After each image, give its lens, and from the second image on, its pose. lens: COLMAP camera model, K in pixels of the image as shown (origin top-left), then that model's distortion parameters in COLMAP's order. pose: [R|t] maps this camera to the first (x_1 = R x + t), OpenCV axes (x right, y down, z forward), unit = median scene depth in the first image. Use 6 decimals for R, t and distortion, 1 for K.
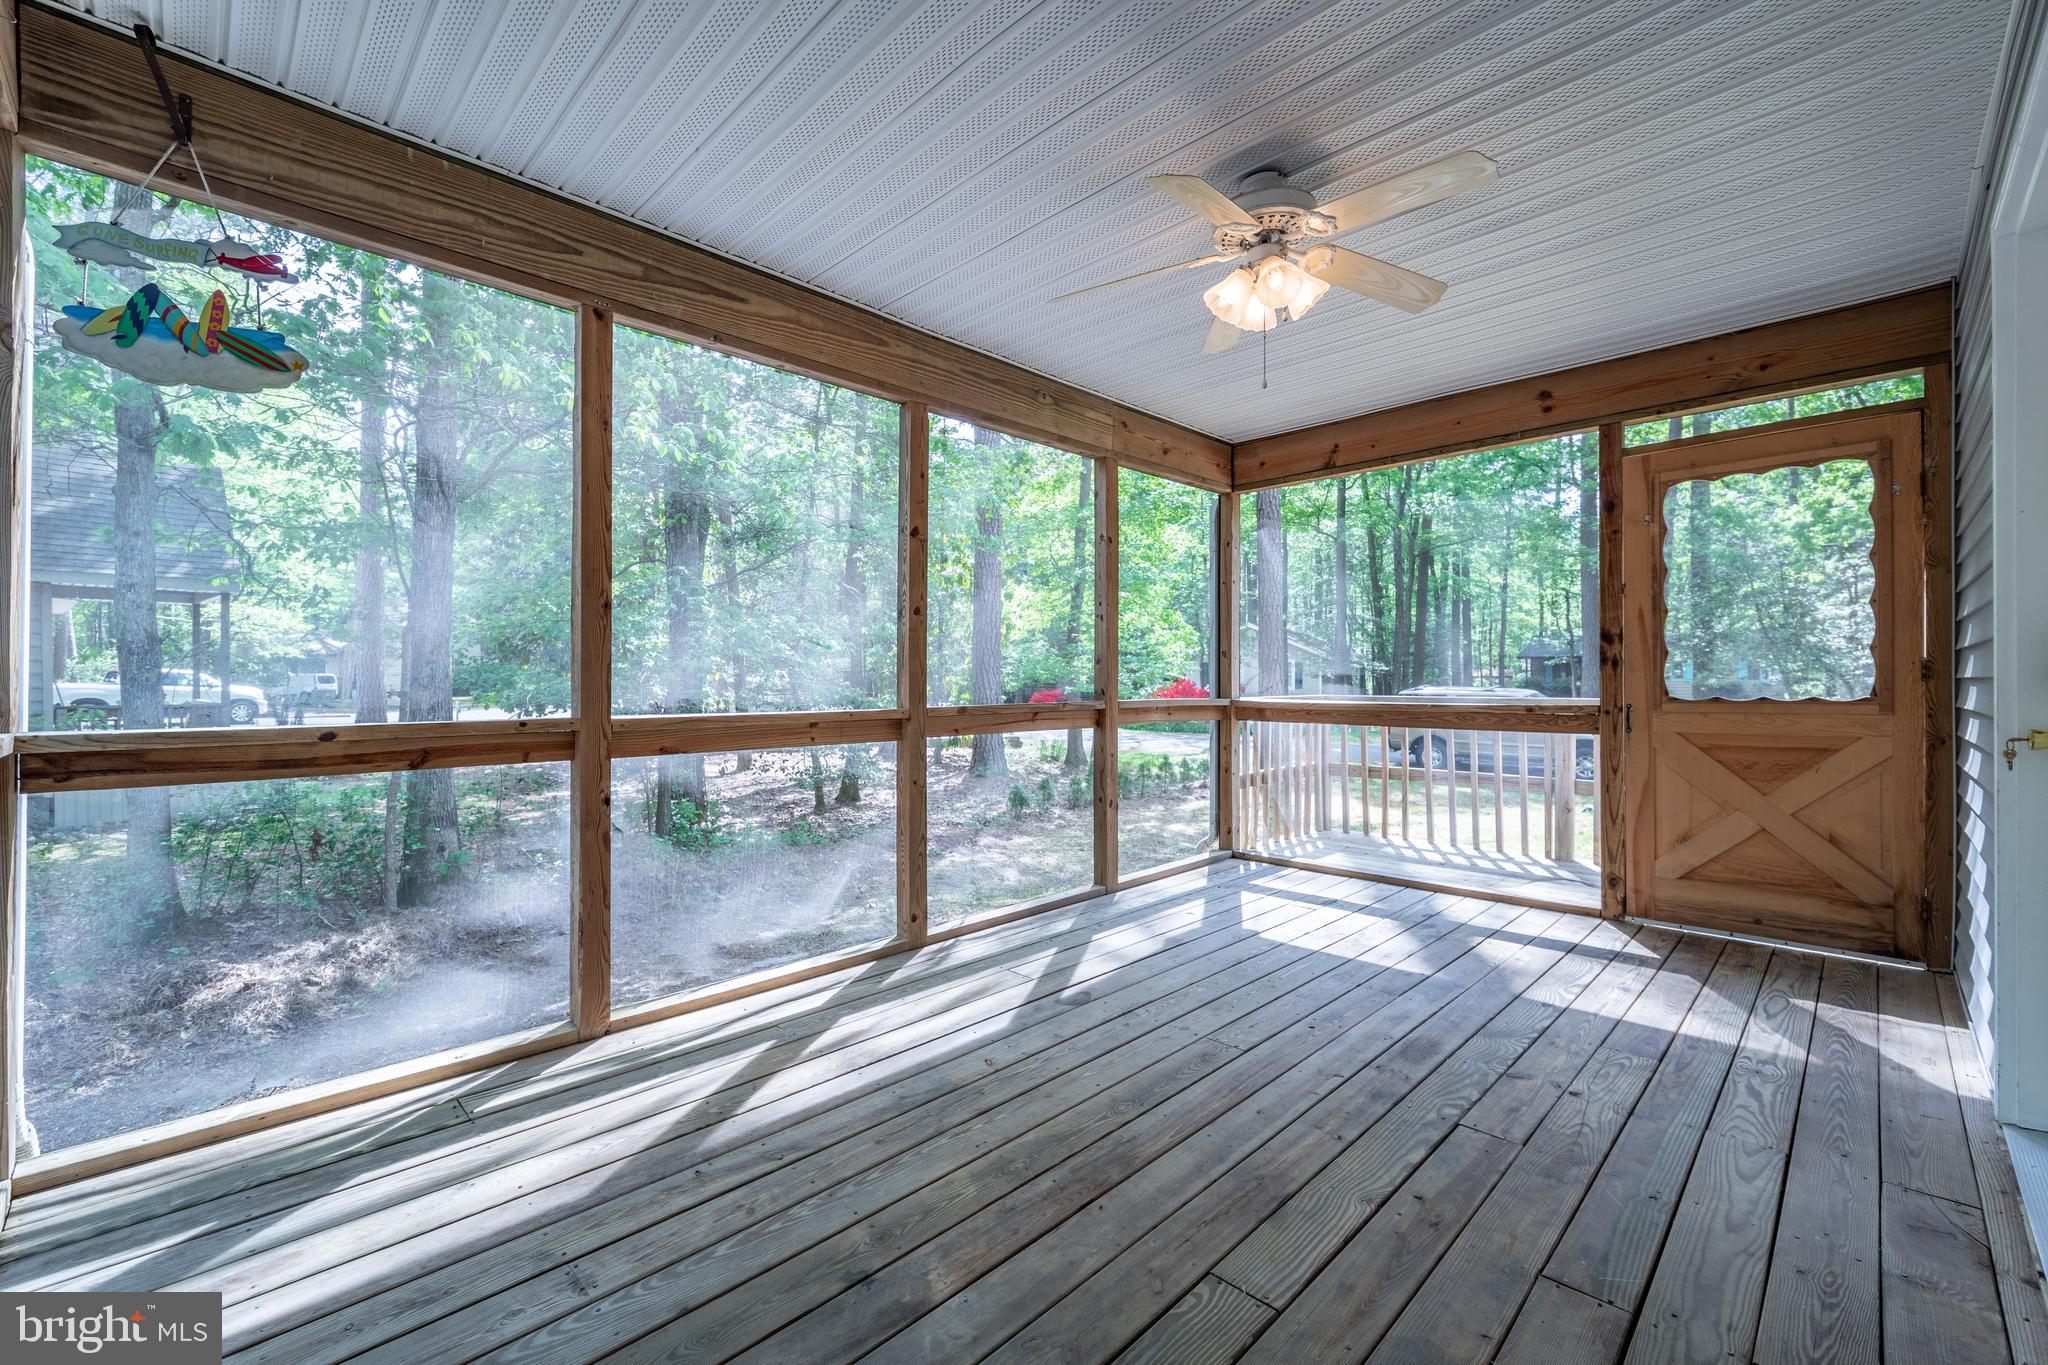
lens RADIAL K [[851.6, 0, 1031.2], [0, 851.6, 686.8], [0, 0, 1]] dist [-0.000959, -0.000159]
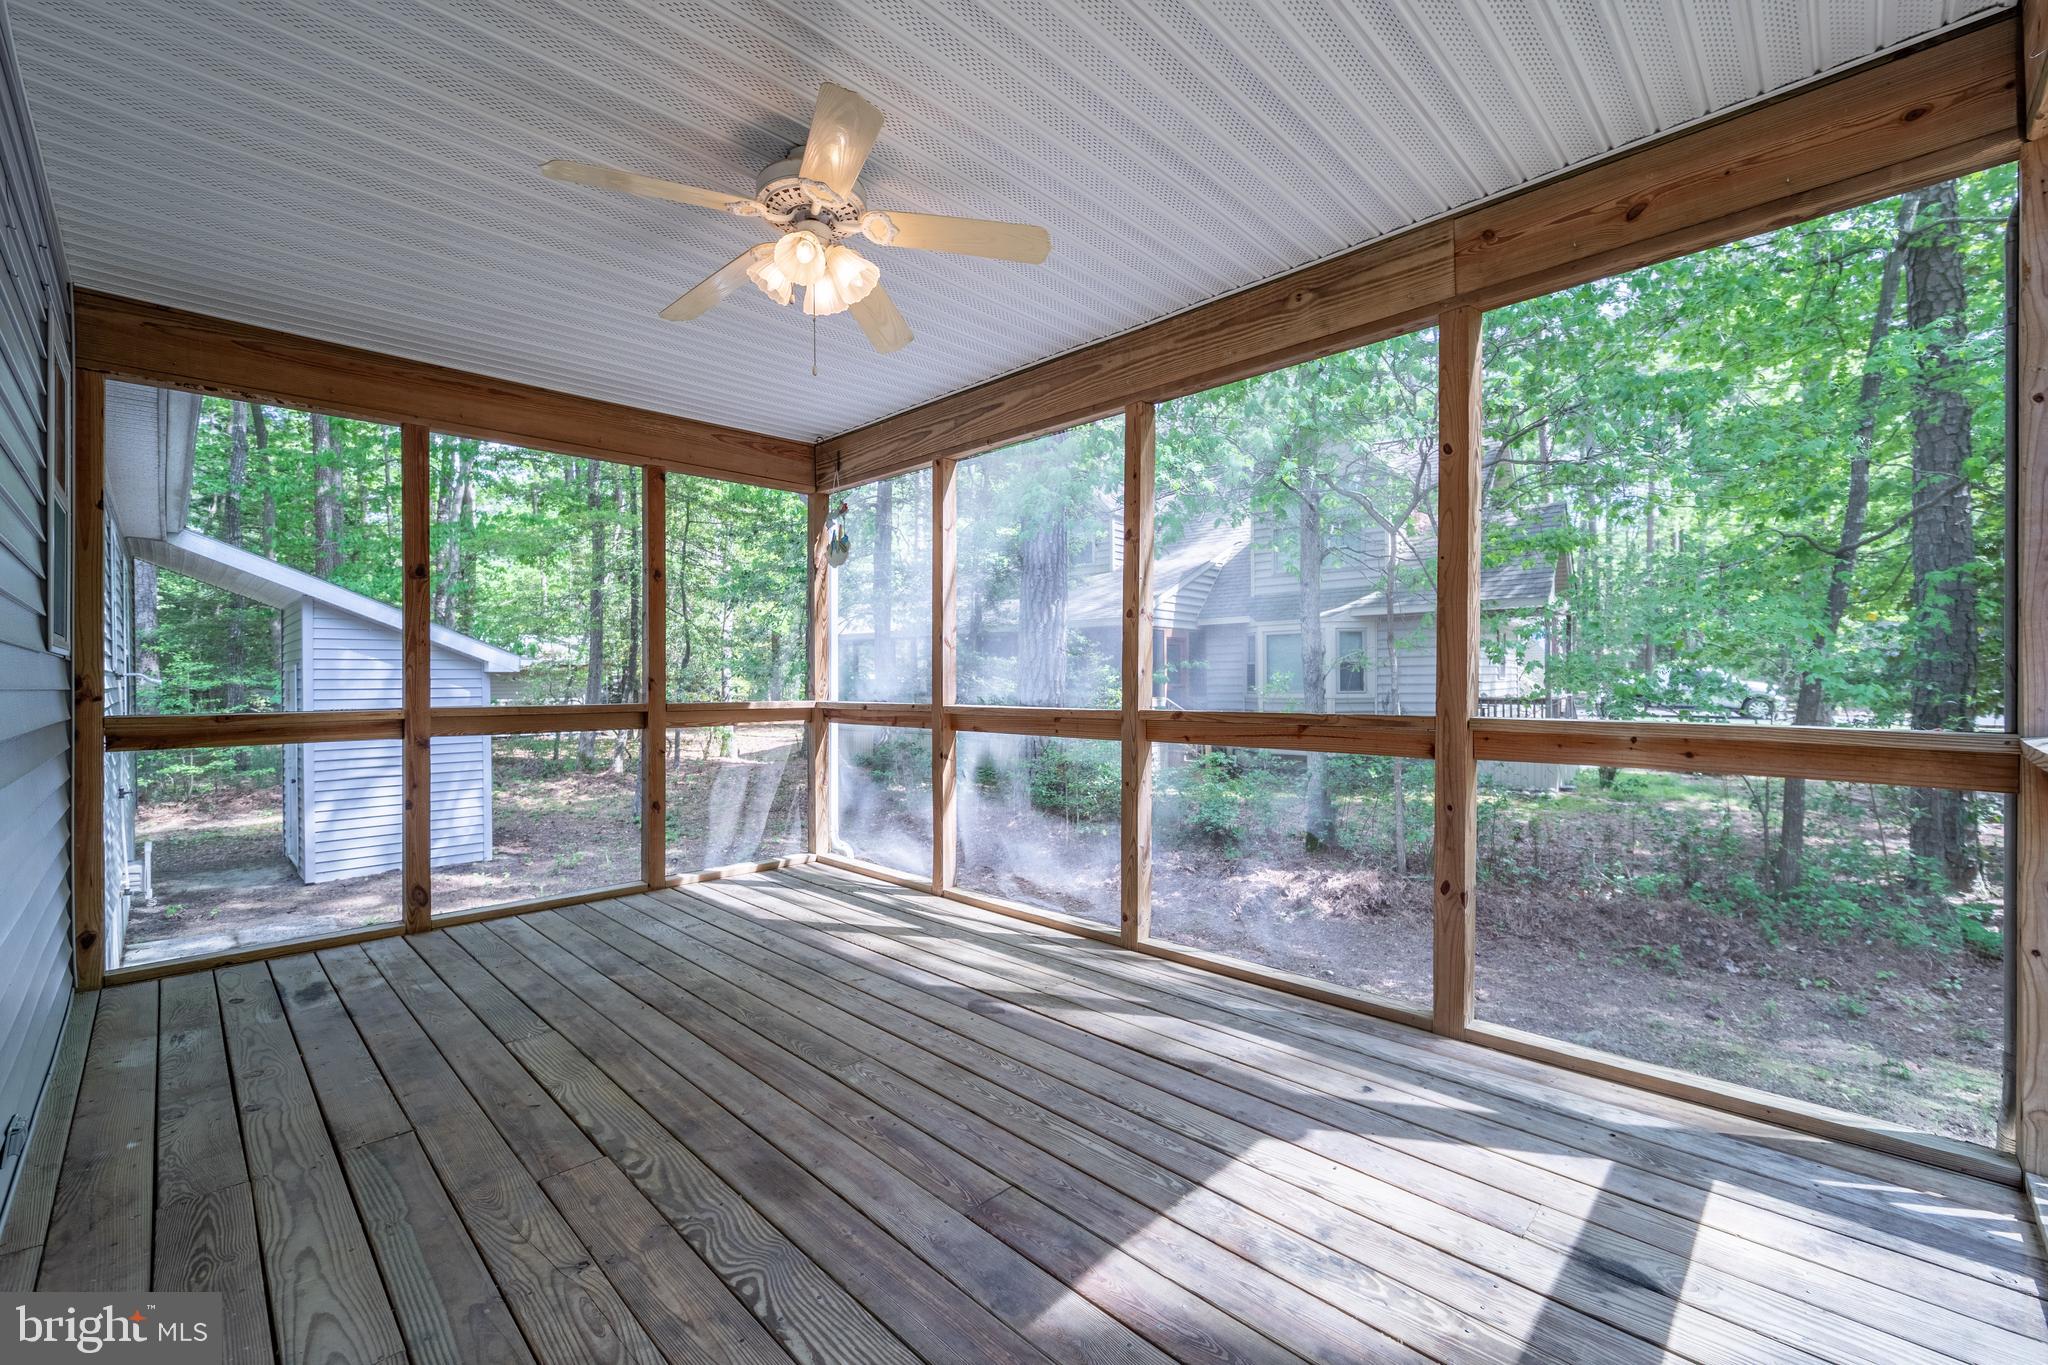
lens RADIAL K [[851.6, 0, 1031.2], [0, 851.6, 686.8], [0, 0, 1]] dist [-0.000959, -0.000159]
pose [[-0.000331, 0.007817, -0.999969, 1.038576], [-0.003891, 0.999962, 0.007819, -0.011682], [0.999992, 0.003894, -0.000300, 1.058820]]
